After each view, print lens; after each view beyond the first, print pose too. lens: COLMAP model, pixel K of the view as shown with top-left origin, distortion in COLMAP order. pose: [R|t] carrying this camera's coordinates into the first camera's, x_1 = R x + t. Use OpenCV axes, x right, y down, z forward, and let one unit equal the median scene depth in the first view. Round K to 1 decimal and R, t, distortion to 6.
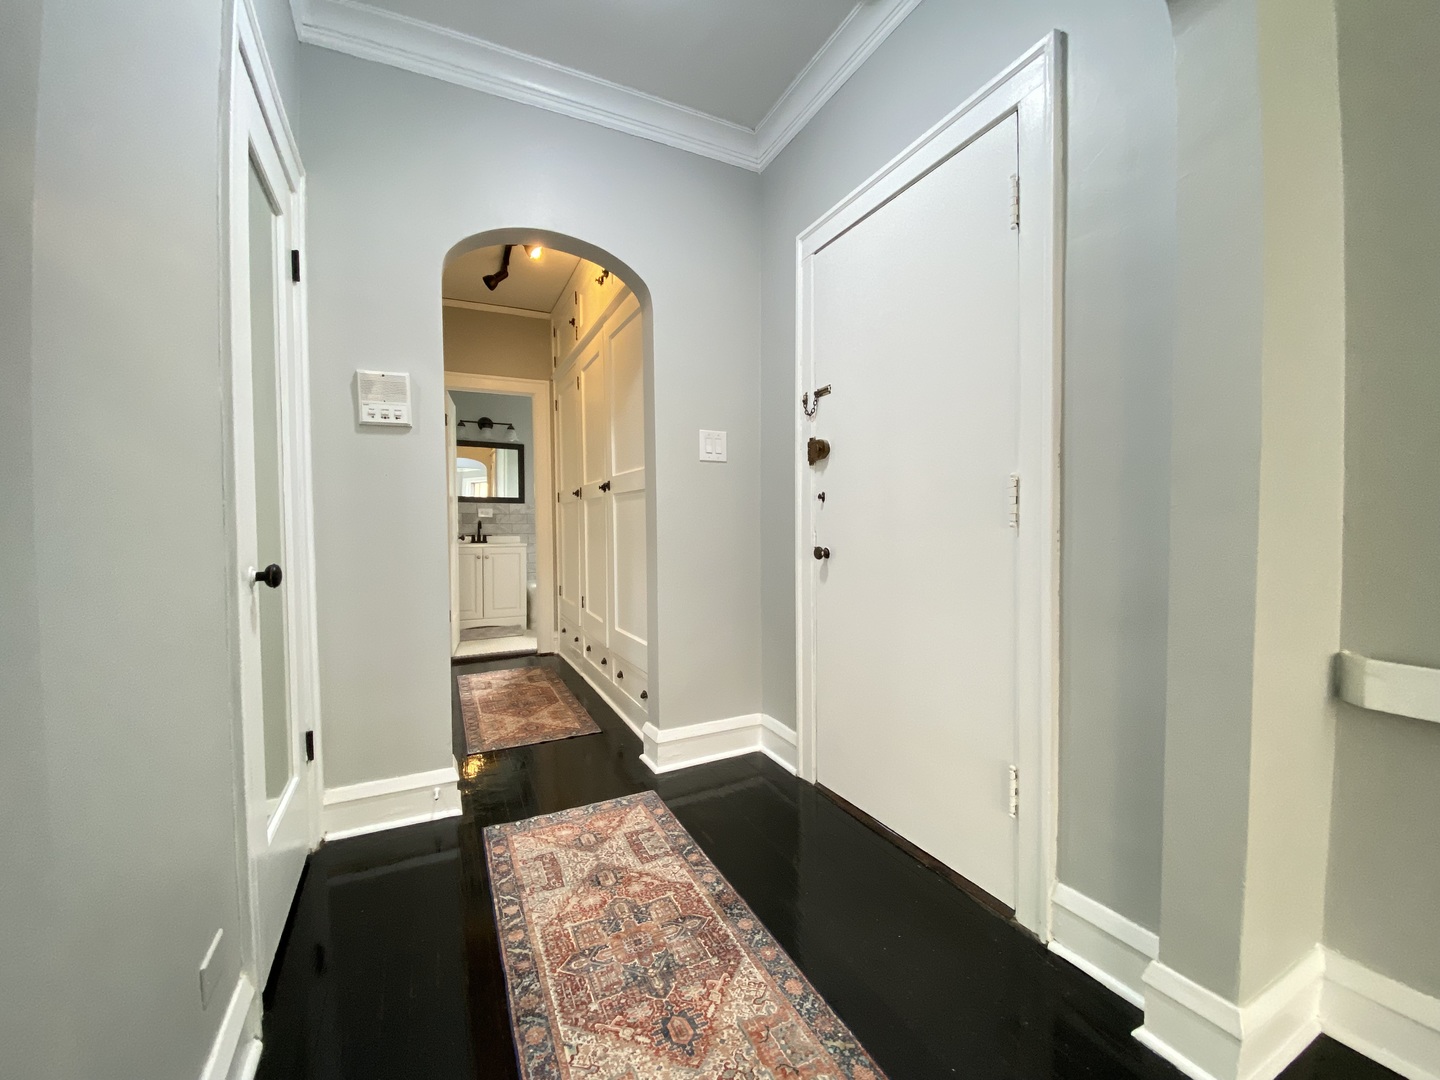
lens RADIAL K [[580.2, 0, 720.0], [0, 580.2, 540.0], [0, 0, 1]] dist [0.001163, 0.000014]
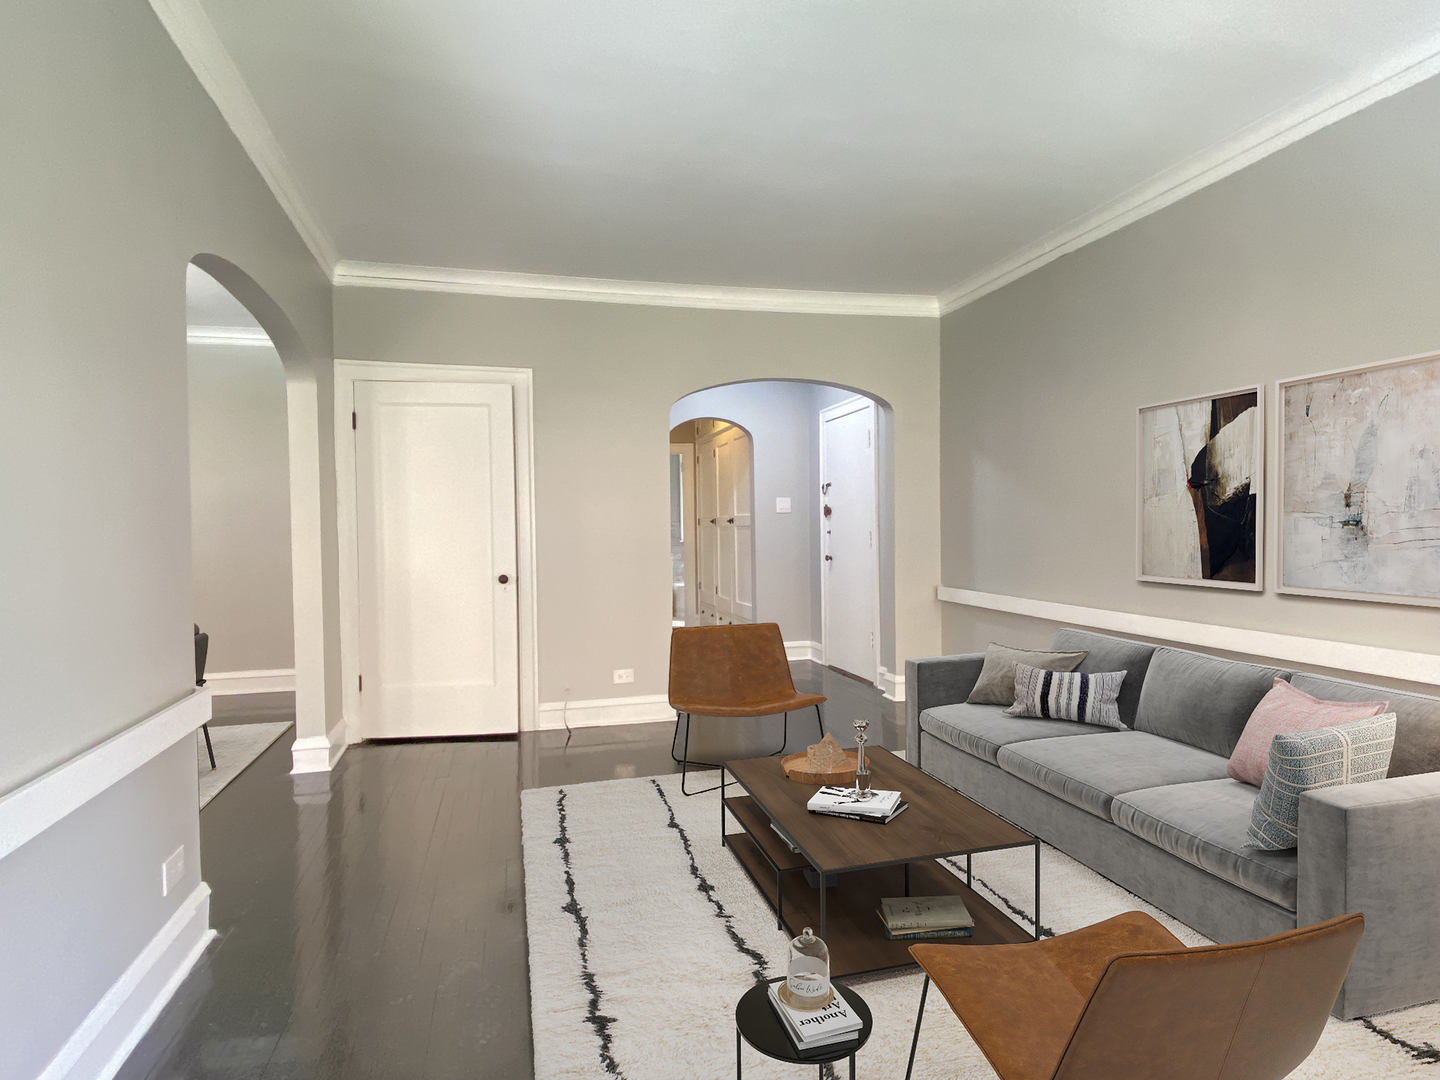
lens RADIAL K [[825.6, 0, 720.8], [0, 825.6, 546.9], [0, 0, 1]] dist [0.057773, -0.057918]
pose [[0.979723, 0.002278, -0.200346, 0.351177], [-0.003411, 0.999980, -0.005310, -0.001230], [0.200330, 0.005886, 0.979711, -1.868837]]
